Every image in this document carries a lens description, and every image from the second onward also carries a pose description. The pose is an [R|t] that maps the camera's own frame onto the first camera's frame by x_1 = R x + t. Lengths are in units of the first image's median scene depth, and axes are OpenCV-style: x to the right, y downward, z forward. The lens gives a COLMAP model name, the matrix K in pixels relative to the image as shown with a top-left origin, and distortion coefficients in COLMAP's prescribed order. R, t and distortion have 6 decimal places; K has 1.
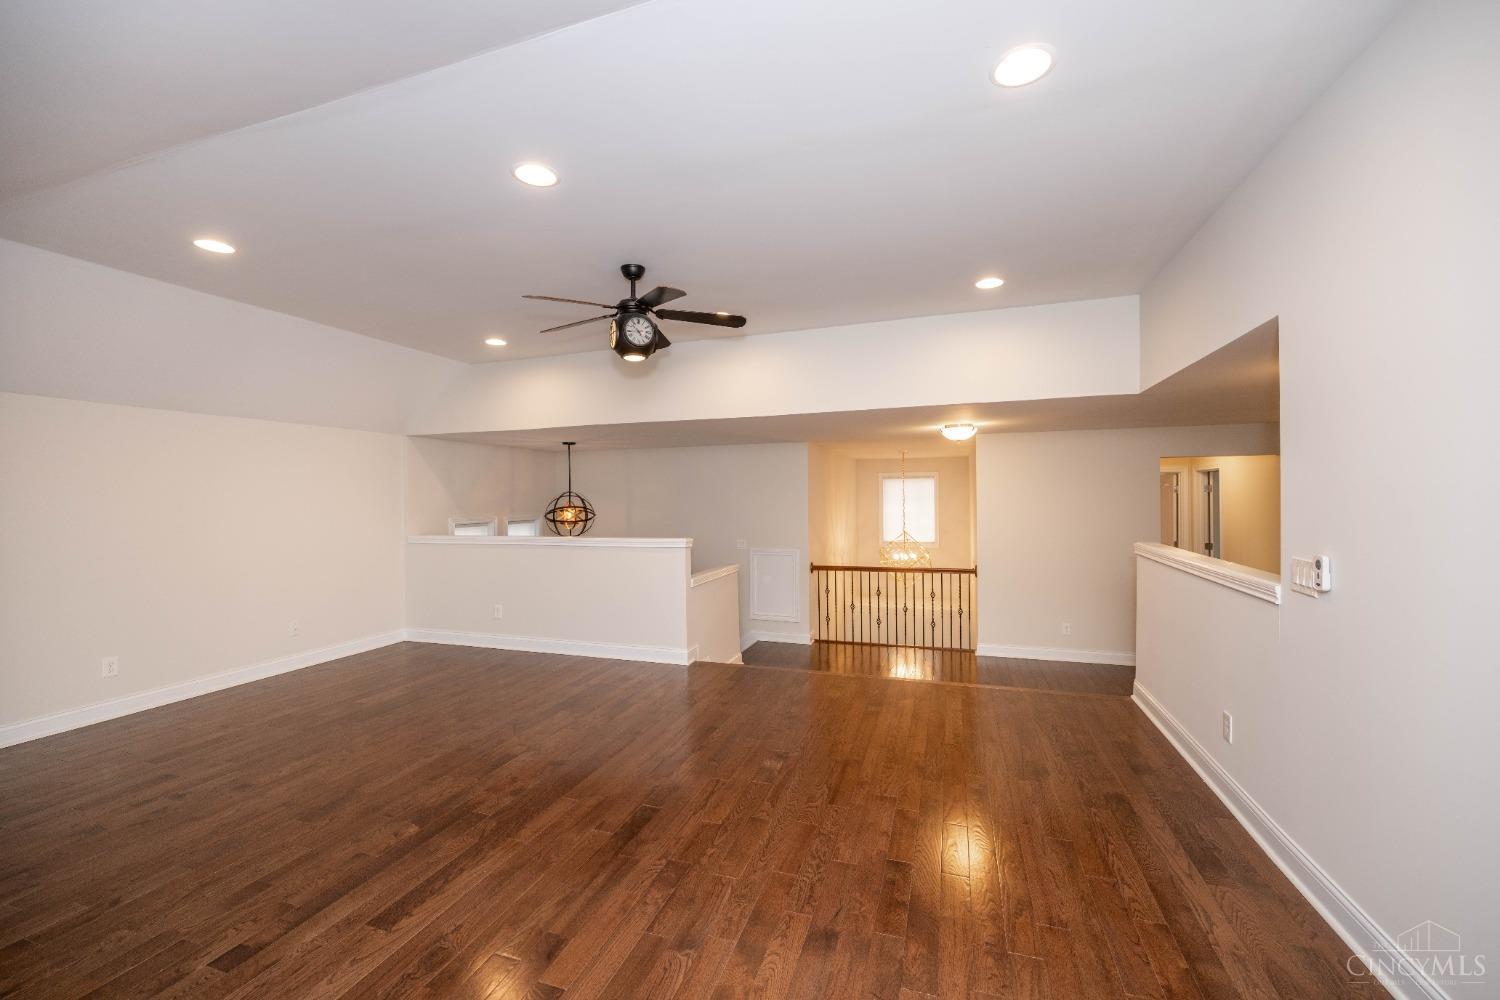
lens RADIAL K [[611.0, 0, 745.6], [0, 611.0, 496.2], [0, 0, 1]] dist [-0.001116, -0.000522]
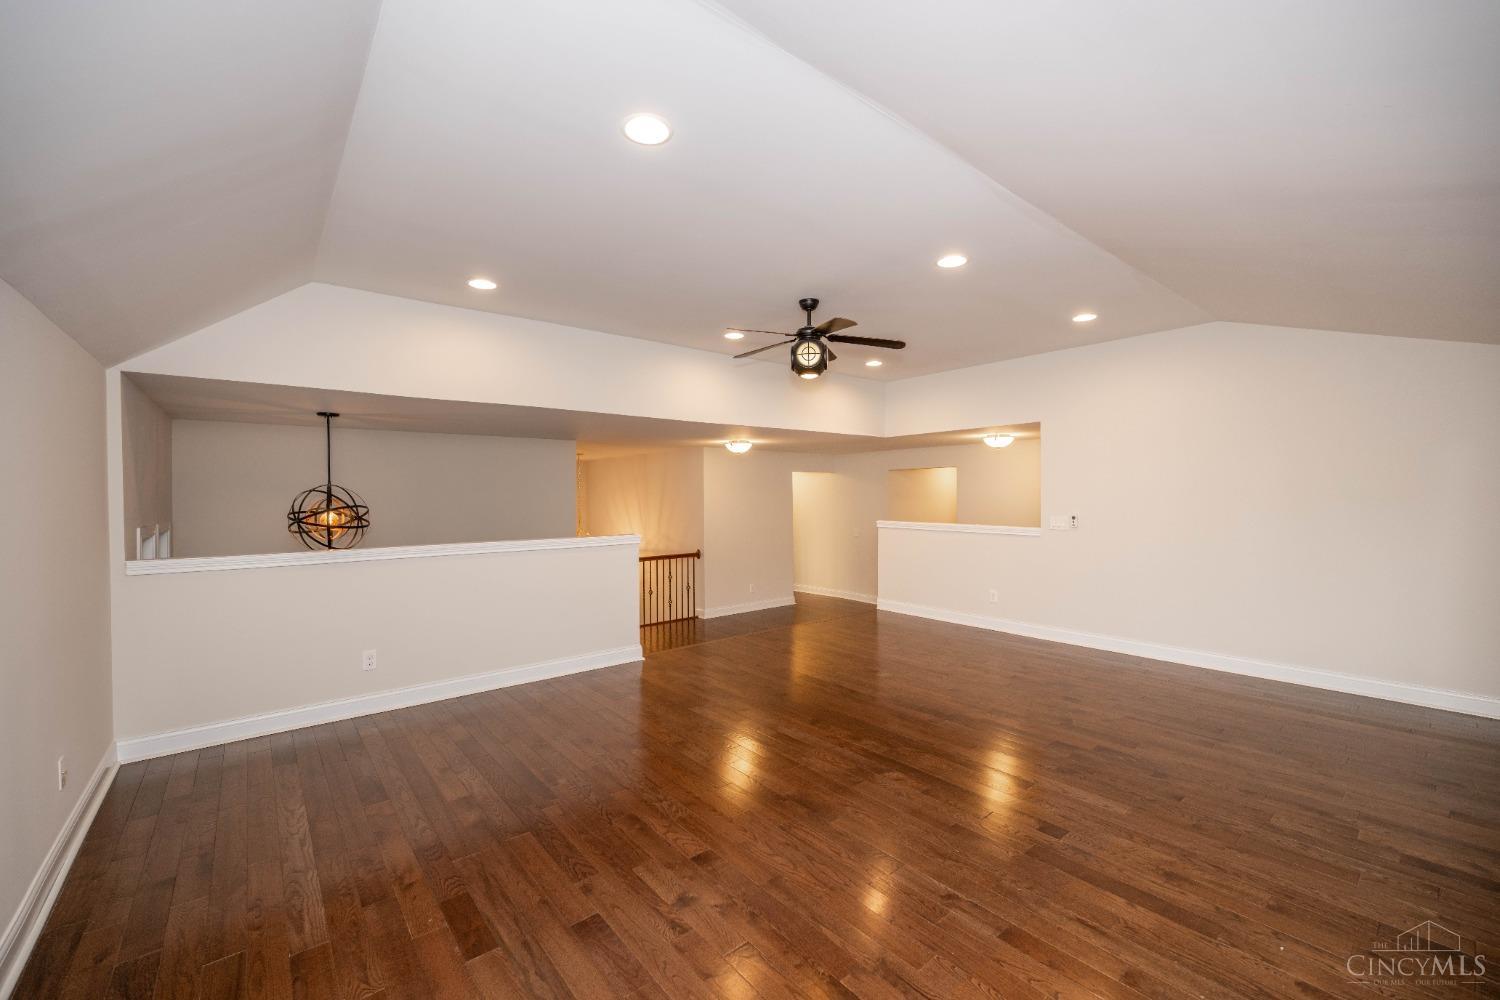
lens RADIAL K [[611.0, 0, 749.4], [0, 611.0, 501.4], [0, 0, 1]] dist [-0.001116, -0.000522]
pose [[0.517299, -0.001641, 0.855803, -0.713501], [-0.003035, 0.999988, 0.003751, 0.008340], [-0.855799, -0.004538, 0.517288, 0.267609]]
